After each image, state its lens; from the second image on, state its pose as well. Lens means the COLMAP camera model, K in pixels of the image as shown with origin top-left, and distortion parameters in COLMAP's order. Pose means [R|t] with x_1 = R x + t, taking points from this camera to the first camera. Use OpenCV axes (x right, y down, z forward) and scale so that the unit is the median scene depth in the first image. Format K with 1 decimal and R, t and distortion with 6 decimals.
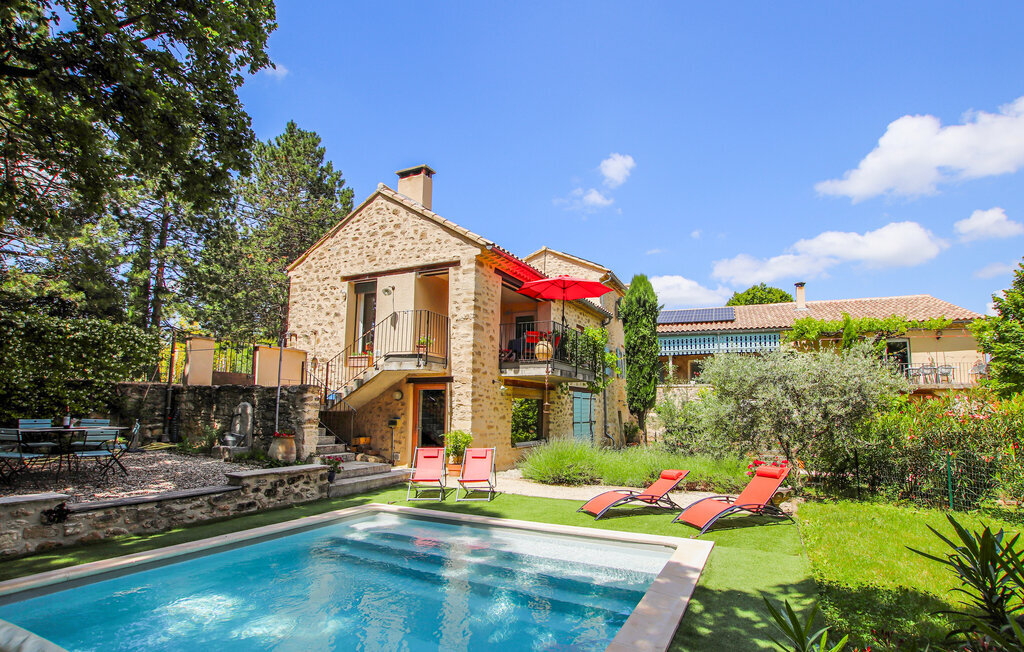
lens RADIAL K [[519.3, 0, 532.7], [0, 519.3, 355.8], [0, 0, 1]] dist [-0.002027, -0.000683]
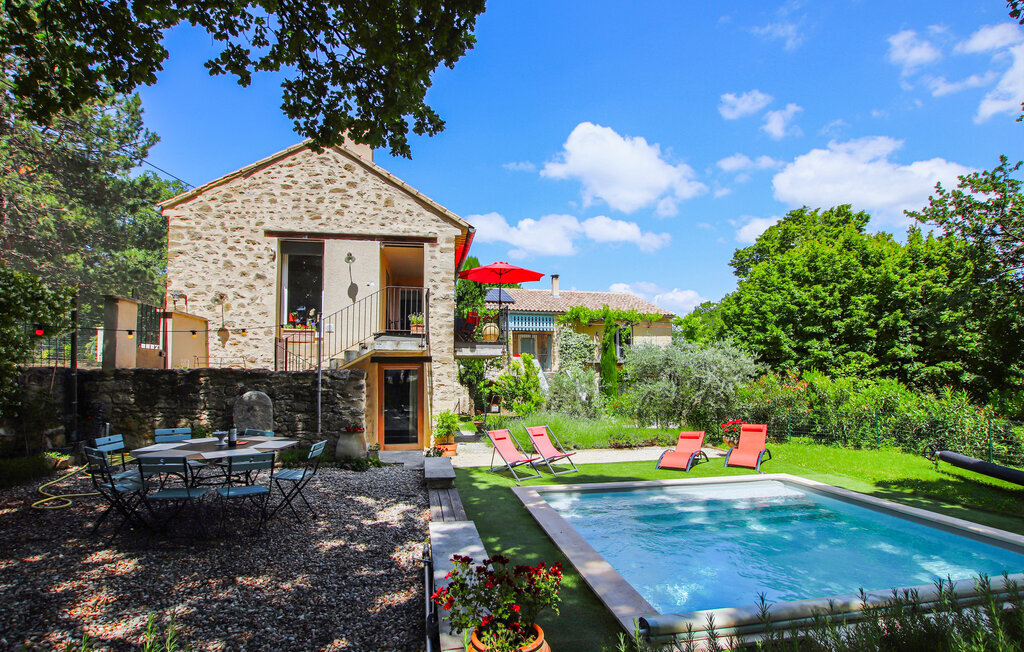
lens RADIAL K [[514.3, 0, 514.1], [0, 514.3, 350.9], [0, 0, 1]] dist [-0.002085, -0.000226]
pose [[0.798238, 0.011570, 0.602231, -0.587996], [-0.049299, 0.997716, 0.046176, -0.022000], [-0.600321, -0.066549, 0.796985, 0.122650]]
